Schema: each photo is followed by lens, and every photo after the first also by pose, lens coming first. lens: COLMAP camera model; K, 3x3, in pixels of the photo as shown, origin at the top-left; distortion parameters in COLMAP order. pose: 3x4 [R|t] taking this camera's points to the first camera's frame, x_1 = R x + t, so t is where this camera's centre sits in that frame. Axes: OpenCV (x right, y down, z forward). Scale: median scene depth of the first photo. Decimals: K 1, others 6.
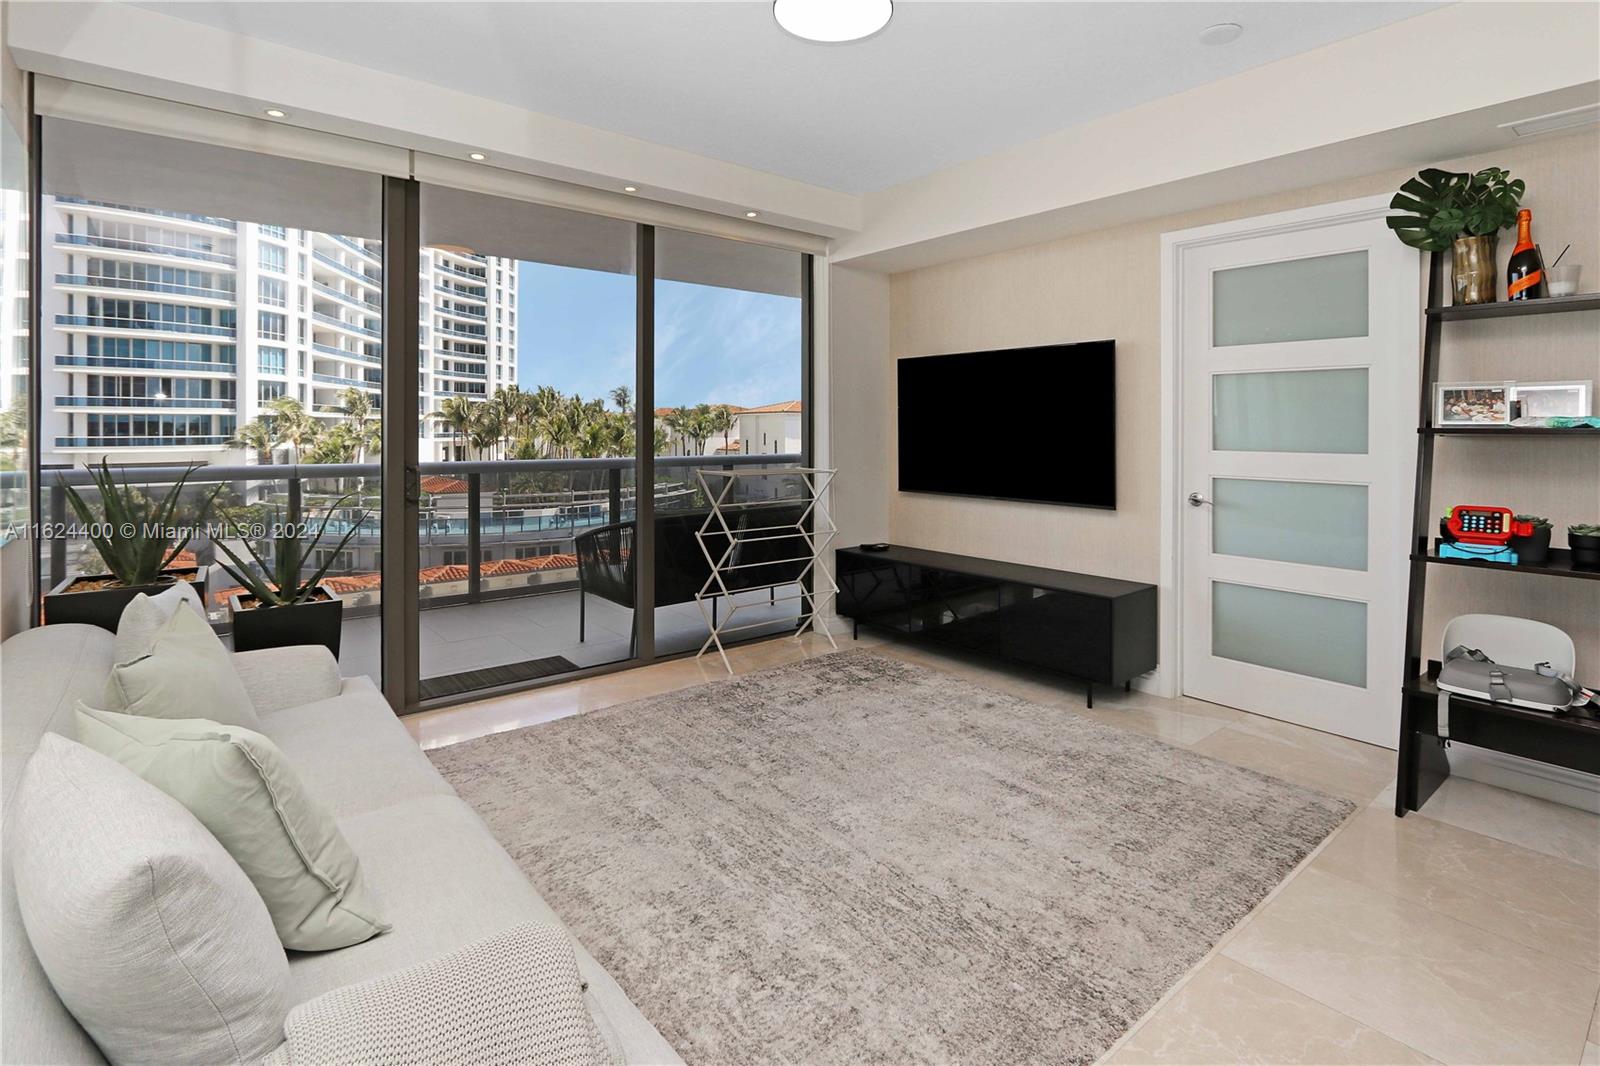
lens RADIAL K [[770.2, 0, 798.0], [0, 770.2, 492.5], [0, 0, 1]] dist [-0.013726, 0.002937]
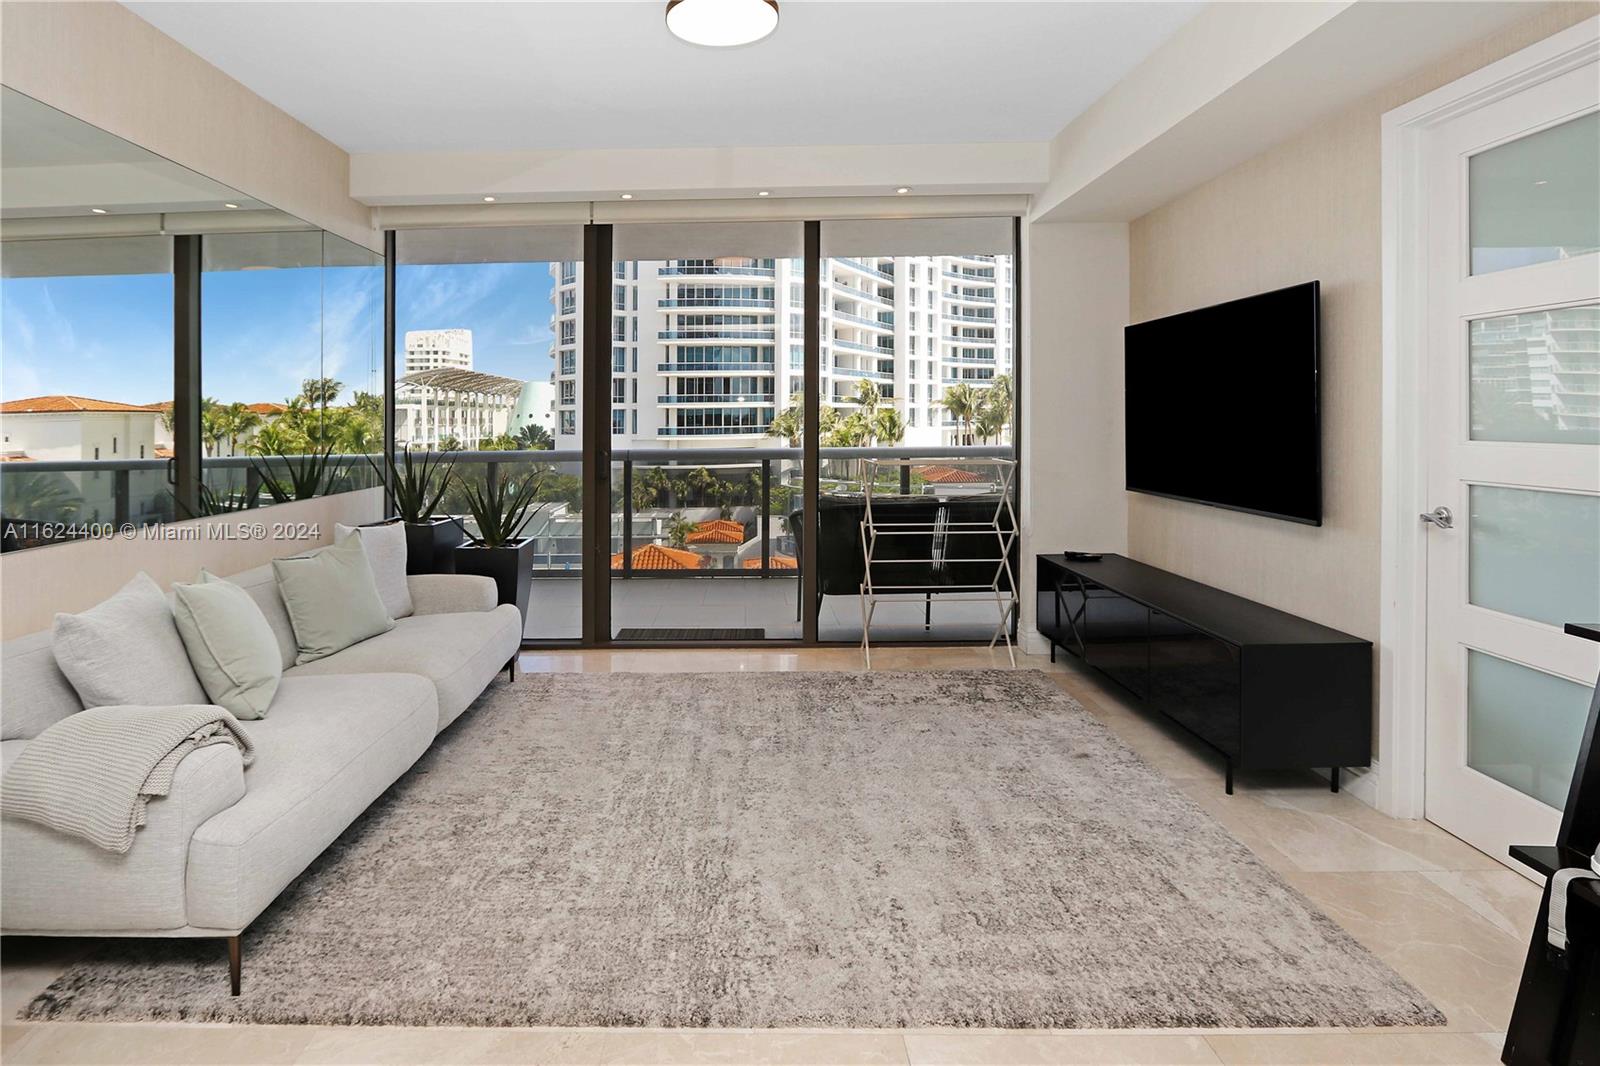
lens RADIAL K [[838.8, 0, 736.2], [0, 838.8, 486.1], [0, 0, 1]] dist [-0.011760, 0.001357]
pose [[0.760094, 0.038044, -0.648699, 0.438427], [-0.036893, 0.999201, 0.015371, -0.004964], [0.648765, 0.012249, 0.760890, 0.075879]]
